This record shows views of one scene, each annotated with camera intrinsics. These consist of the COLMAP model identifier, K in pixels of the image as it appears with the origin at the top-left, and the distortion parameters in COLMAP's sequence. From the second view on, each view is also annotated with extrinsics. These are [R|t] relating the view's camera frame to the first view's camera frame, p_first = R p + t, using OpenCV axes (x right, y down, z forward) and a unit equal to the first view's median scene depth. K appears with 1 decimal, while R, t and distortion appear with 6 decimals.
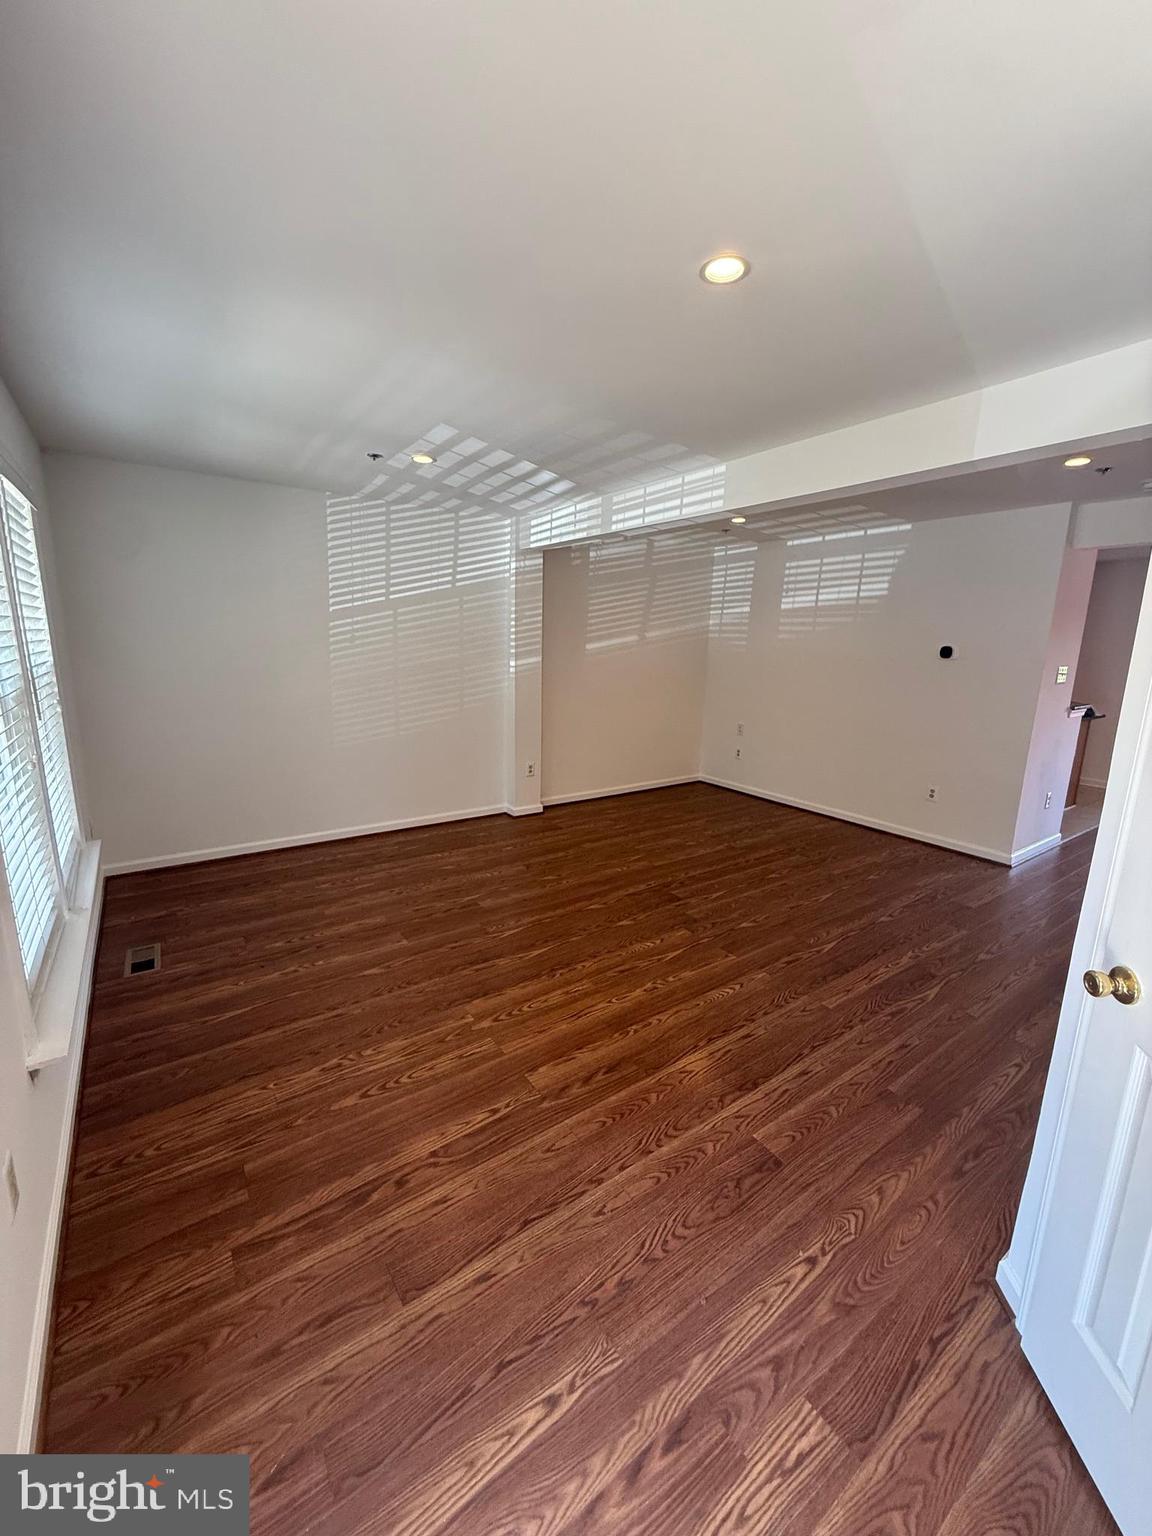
lens RADIAL K [[610.8, 0, 576.0], [0, 610.8, 768.0], [0, 0, 1]] dist [0.002090, -0.000048]
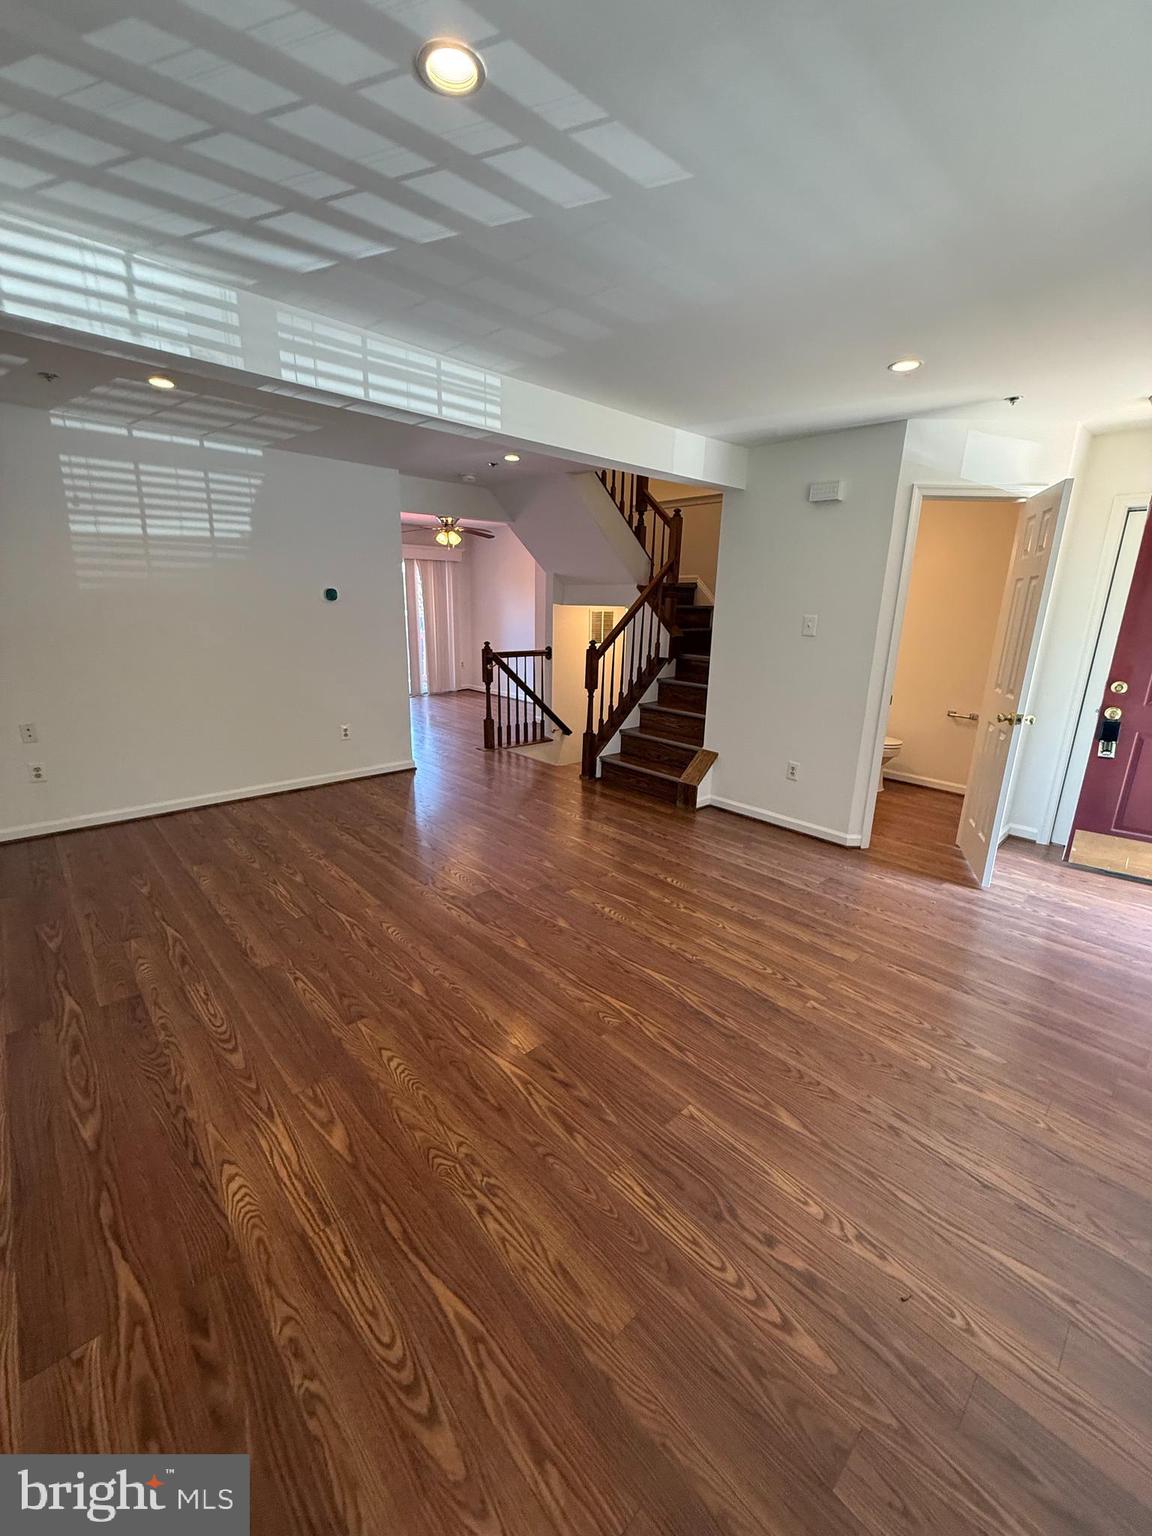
lens RADIAL K [[610.0, 0, 573.1], [0, 610.0, 766.0], [0, 0, 1]] dist [-0.001310, -0.000209]
pose [[-0.130302, -0.281470, 0.950682, -0.639411], [0.186193, 0.934850, 0.302302, -0.198955], [-0.973834, 0.216401, -0.069405, 0.938297]]
